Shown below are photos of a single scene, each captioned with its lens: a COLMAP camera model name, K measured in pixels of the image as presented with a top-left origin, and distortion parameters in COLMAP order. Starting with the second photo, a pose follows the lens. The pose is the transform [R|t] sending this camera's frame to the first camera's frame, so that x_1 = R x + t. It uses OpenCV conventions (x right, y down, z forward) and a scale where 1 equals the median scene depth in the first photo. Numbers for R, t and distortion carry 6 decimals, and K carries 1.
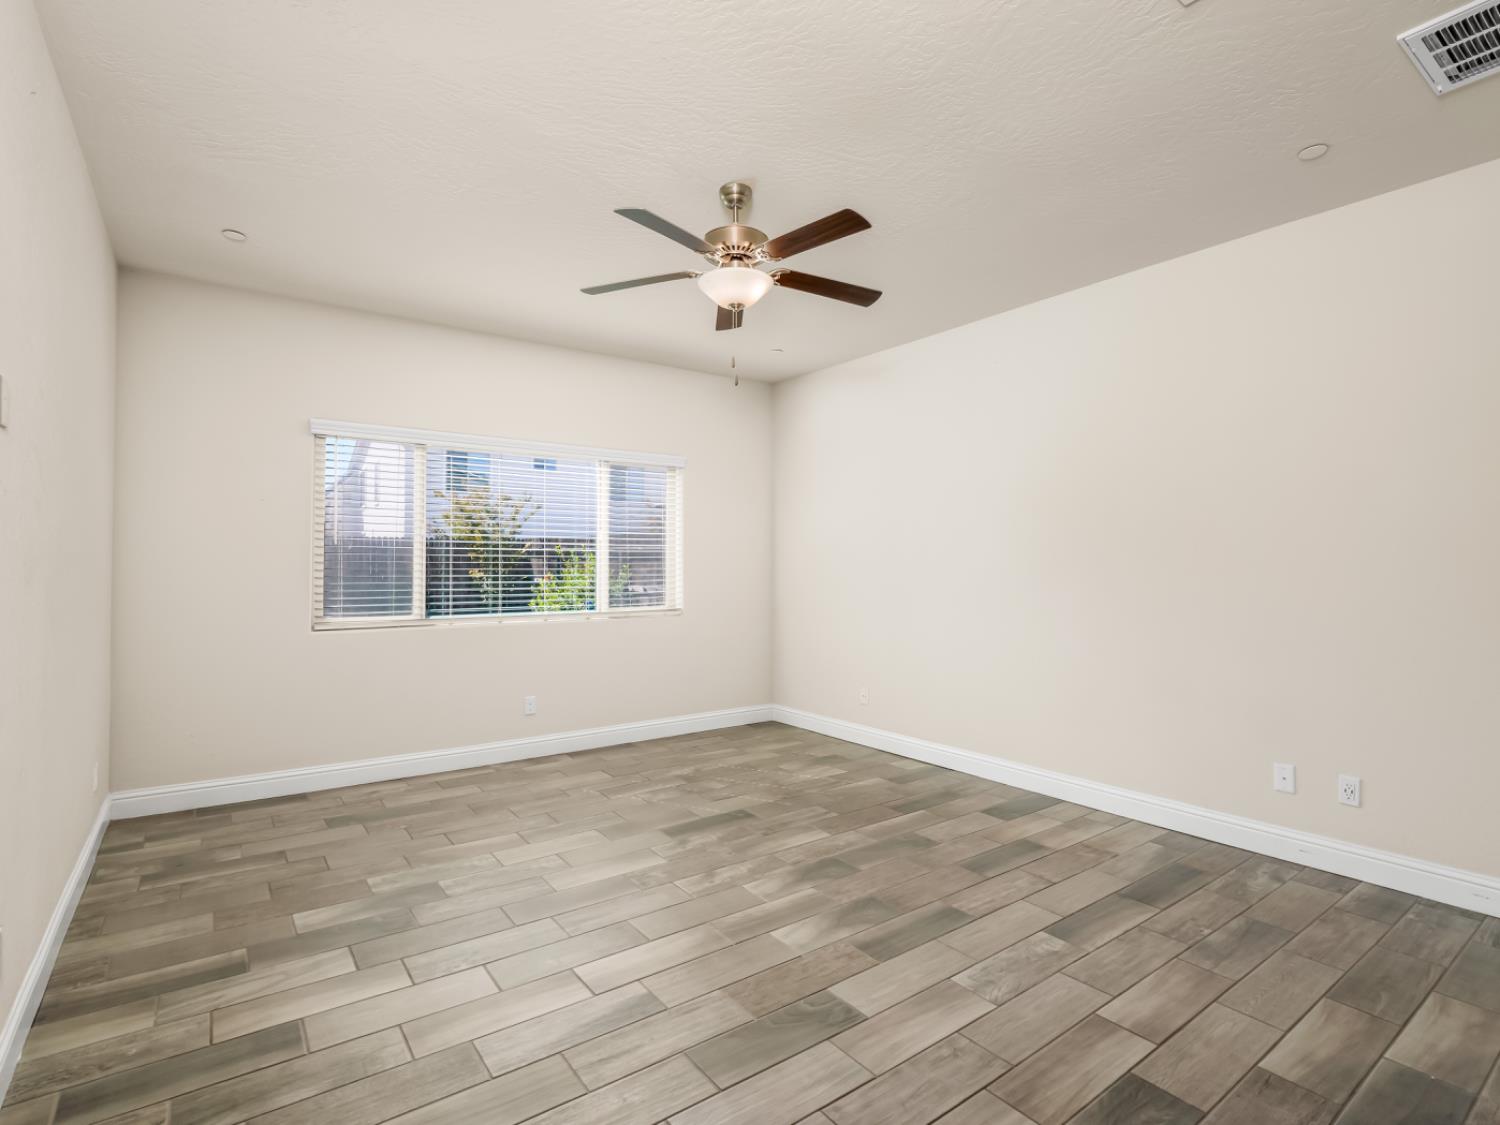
lens RADIAL K [[757.5, 0, 750.7], [0, 757.5, 566.4], [0, 0, 1]] dist [-0.004644, -0.006349]
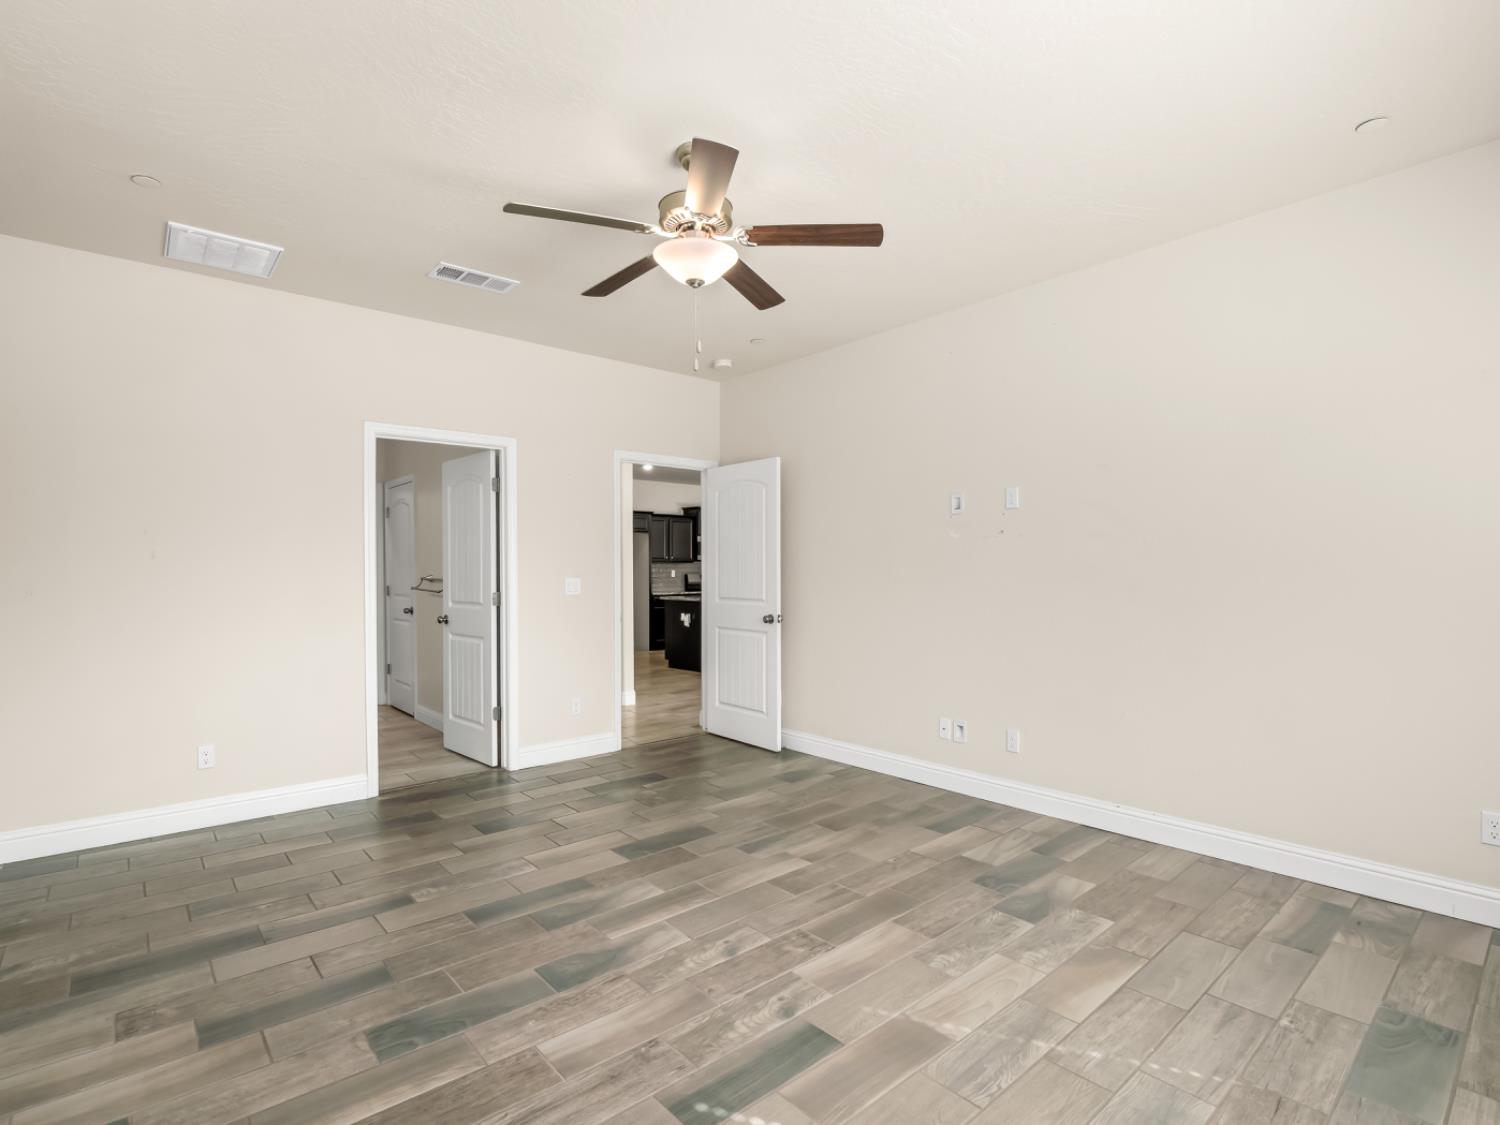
lens RADIAL K [[732.3, 0, 748.7], [0, 732.3, 561.9], [0, 0, 1]] dist [-0.009839, -0.006793]
pose [[-0.996739, 0.000436, -0.080690, -0.009869], [0.001101, 0.999966, -0.008190, -0.003281], [0.080683, -0.008252, -0.996706, 1.809629]]
